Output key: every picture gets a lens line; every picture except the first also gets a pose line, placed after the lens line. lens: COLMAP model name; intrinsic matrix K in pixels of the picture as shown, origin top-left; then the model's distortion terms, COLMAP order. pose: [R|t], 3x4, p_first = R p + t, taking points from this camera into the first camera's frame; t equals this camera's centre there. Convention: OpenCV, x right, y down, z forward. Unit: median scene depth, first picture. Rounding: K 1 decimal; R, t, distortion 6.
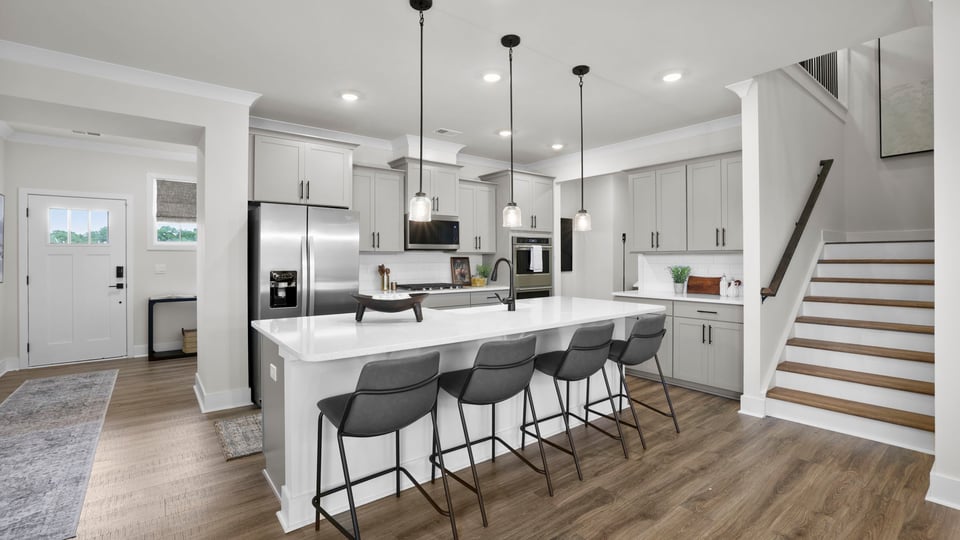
lens RADIAL K [[416.7, 0, 459.2], [0, 416.7, 257.7], [0, 0, 1]] dist [-0.021255, 0.005819]
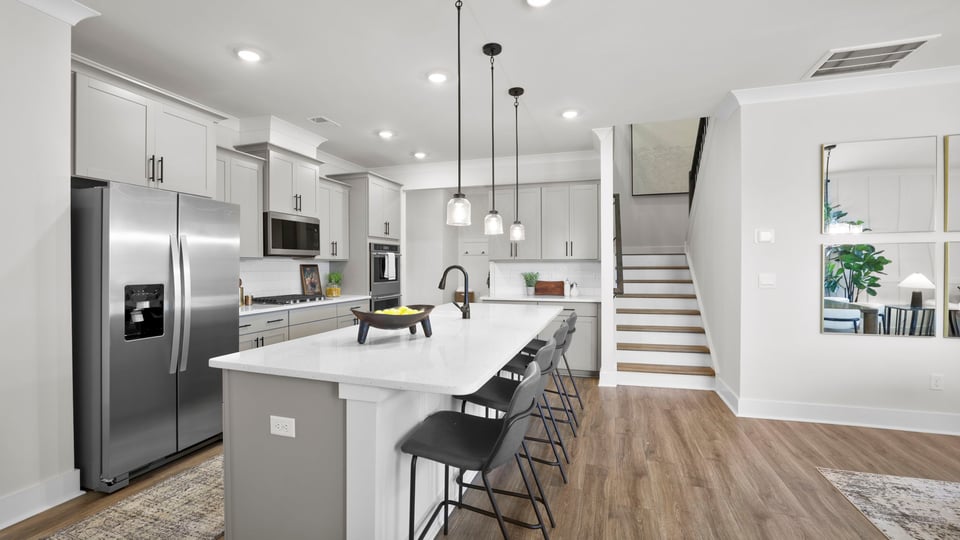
lens RADIAL K [[416.7, 0, 477.0], [0, 416.7, 267.0], [0, 0, 1]] dist [-0.021255, 0.005819]
pose [[0.830795, -0.002367, 0.556574, -0.309036], [0.000224, 0.999992, 0.003919, 0.000726], [-0.556579, -0.003131, 0.830789, 0.119466]]
